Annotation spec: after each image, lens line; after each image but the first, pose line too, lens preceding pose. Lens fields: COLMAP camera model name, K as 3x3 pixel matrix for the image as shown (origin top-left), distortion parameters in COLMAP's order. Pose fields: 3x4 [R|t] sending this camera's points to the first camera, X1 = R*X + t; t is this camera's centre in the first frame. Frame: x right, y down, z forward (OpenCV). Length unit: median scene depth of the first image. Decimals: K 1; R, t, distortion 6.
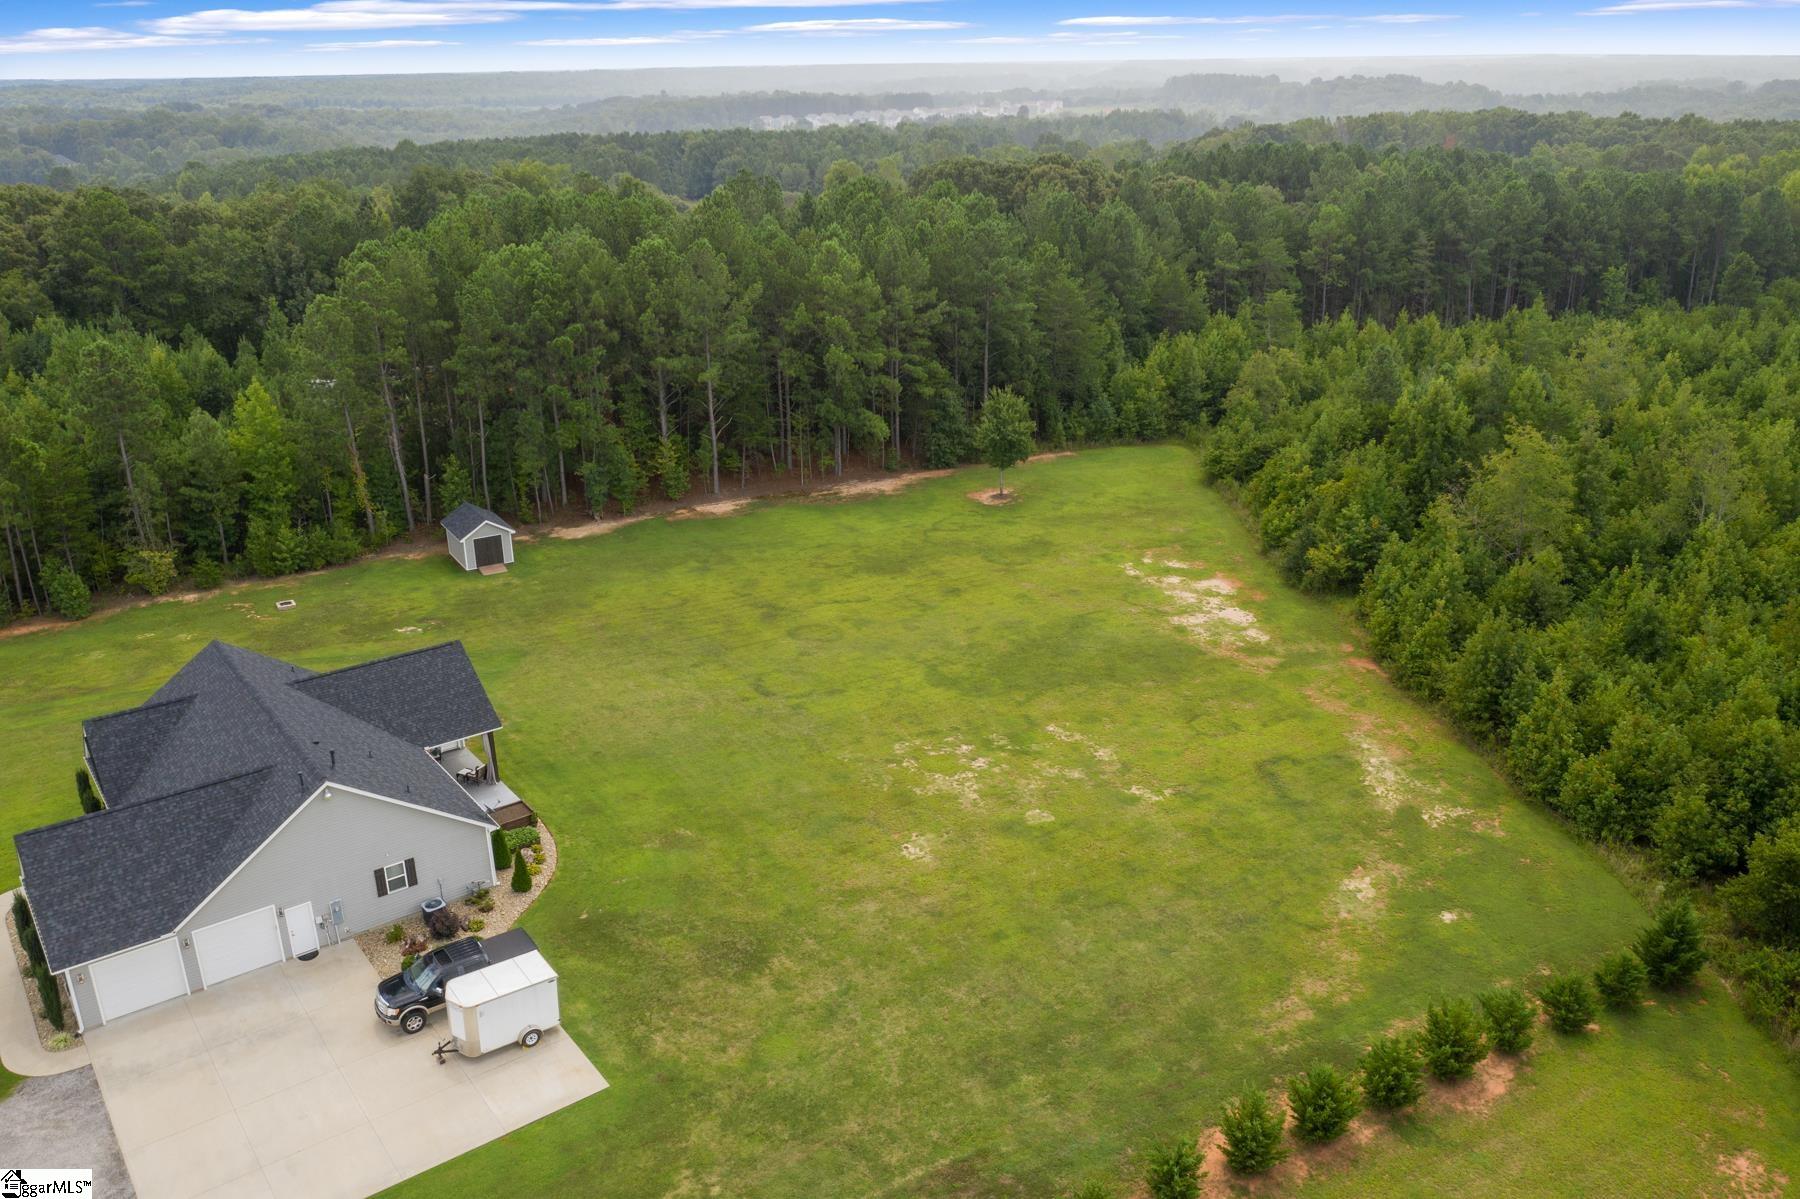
lens RADIAL K [[1421.0, 0, 928.3], [0, 1421.0, 563.2], [0, 0, 1]] dist [-0.018417, 0.006962]
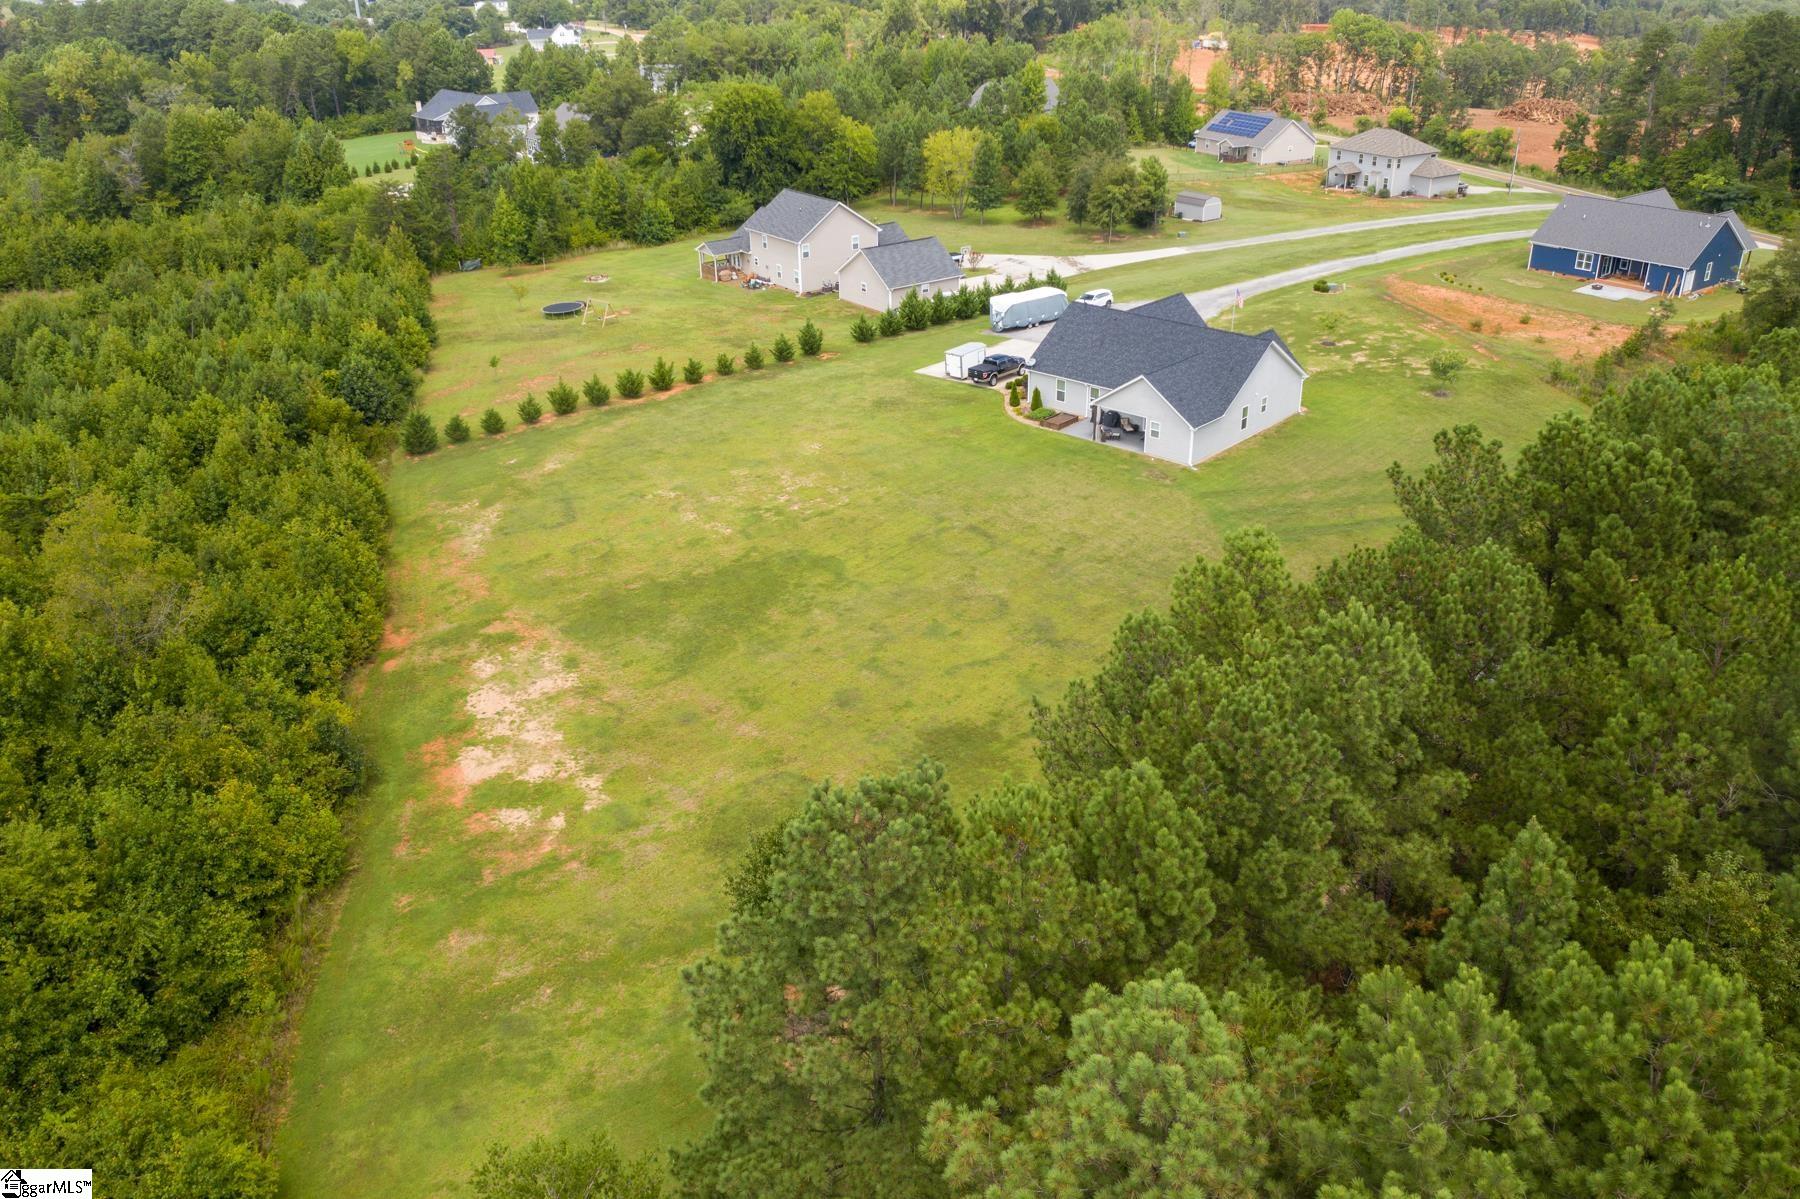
lens RADIAL K [[1421.0, 0, 928.3], [0, 1421.0, 563.2], [0, 0, 1]] dist [-0.018417, 0.006962]
pose [[-0.983268, 0.095747, -0.154971, 0.097640], [-0.038531, 0.722158, 0.690654, -0.640220], [0.178042, 0.685070, -0.706385, 1.707688]]
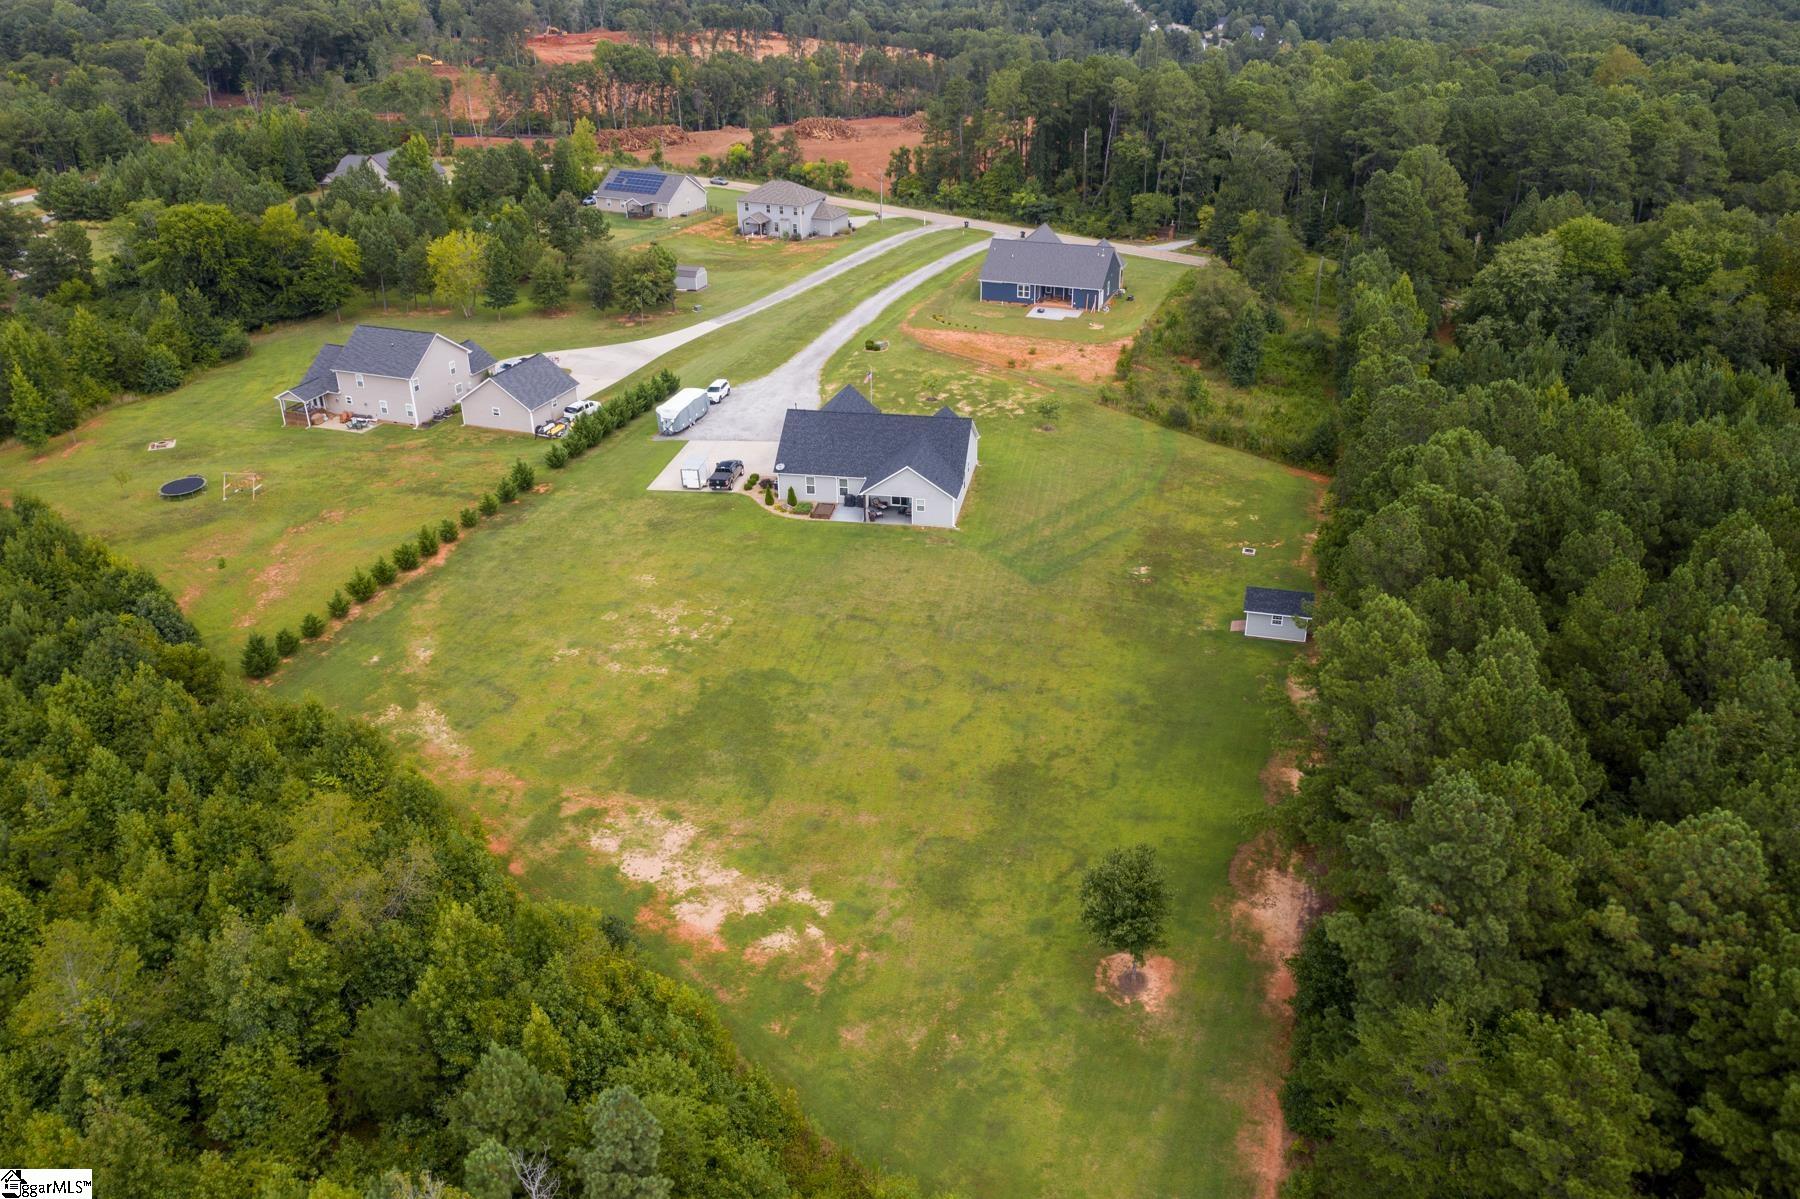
lens RADIAL K [[1389.7, 0, 915.8], [0, 1389.7, 599.0], [0, 0, 1]] dist [-0.010337, 0.002345]
pose [[-0.736218, 0.324157, -0.594059, 0.629031], [-0.209771, 0.725273, 0.655725, -0.805448], [0.643412, 0.607373, -0.465960, 1.575851]]
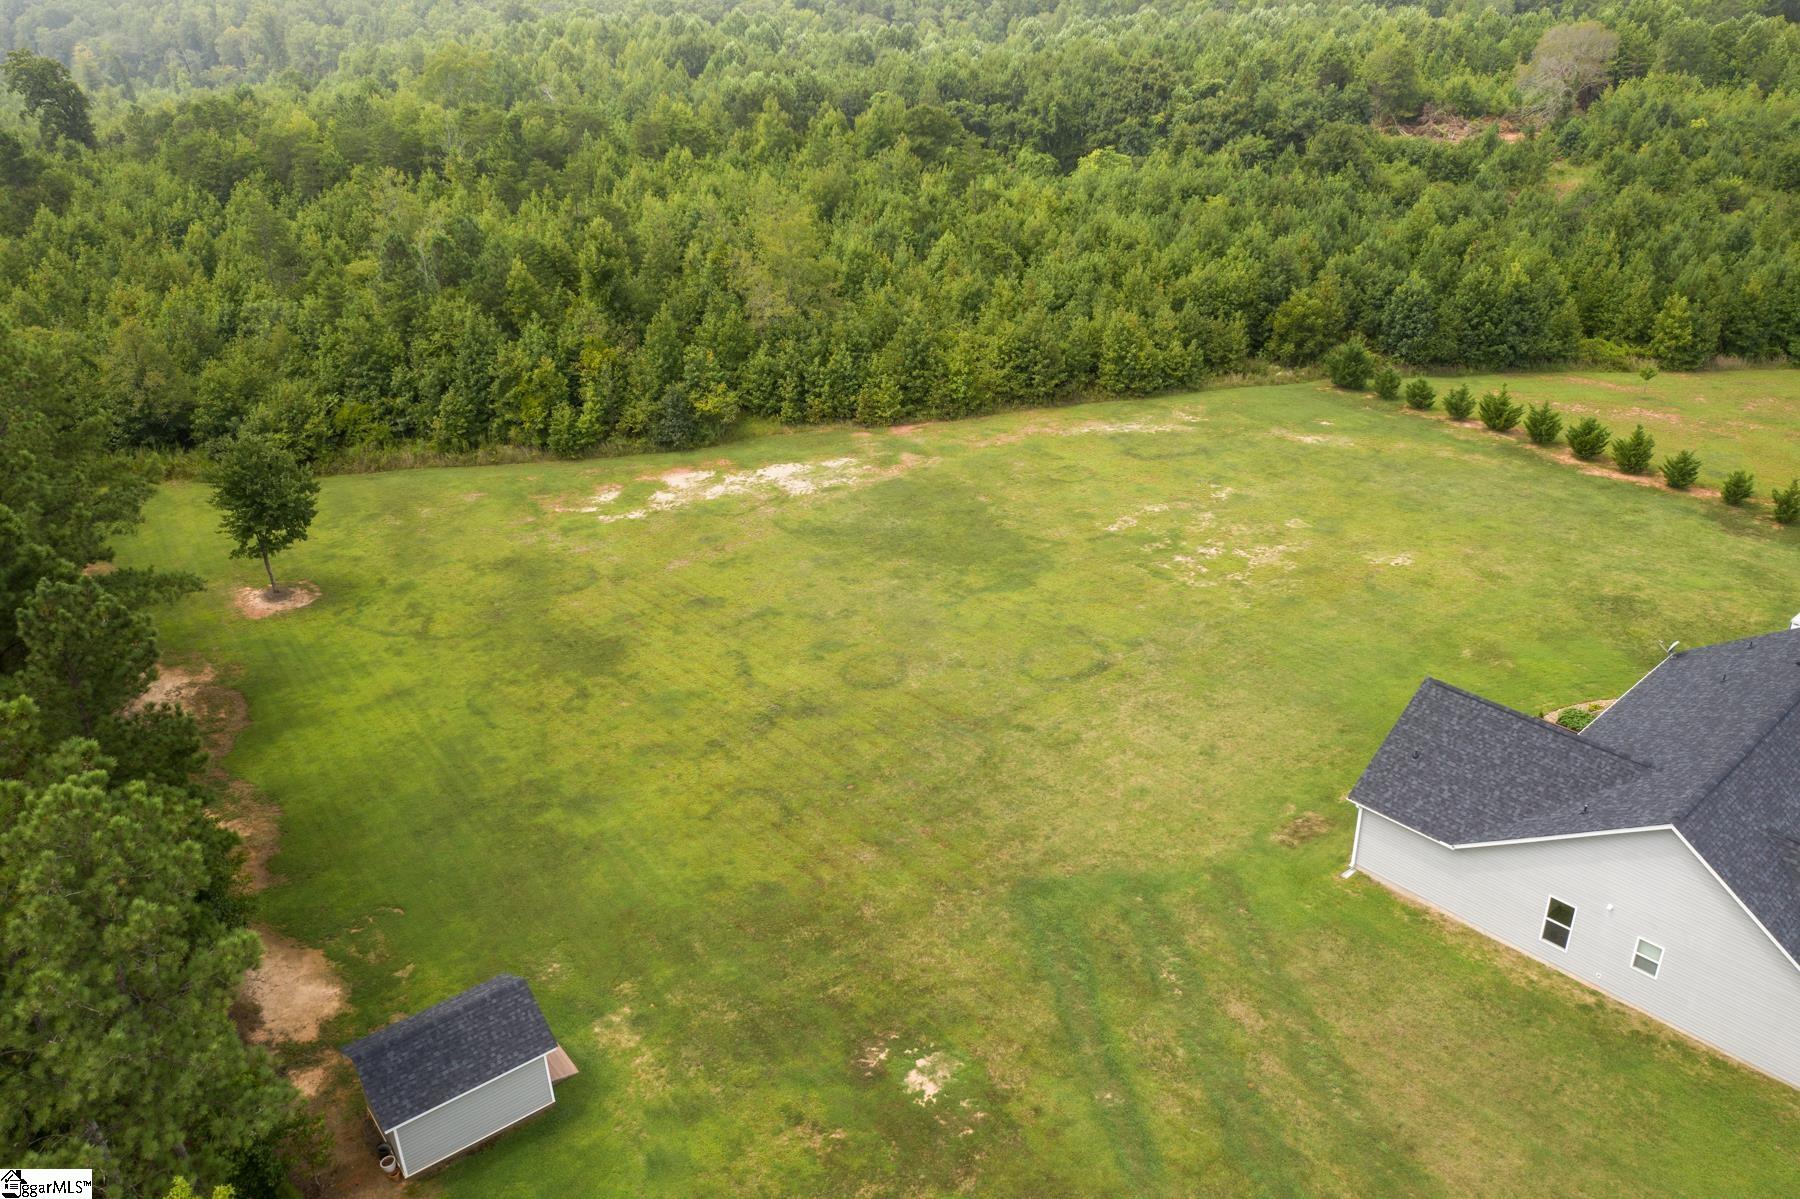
lens RADIAL K [[1426.8, 0, 900.0], [0, 1426.8, 599.5], [0, 0, 1]] dist [-0.006720, 0.000850]
pose [[-0.080944, -0.444961, 0.891884, -0.763047], [0.356550, 0.822682, 0.442795, -0.320711], [-0.930763, 0.353843, 0.092059, 0.950110]]
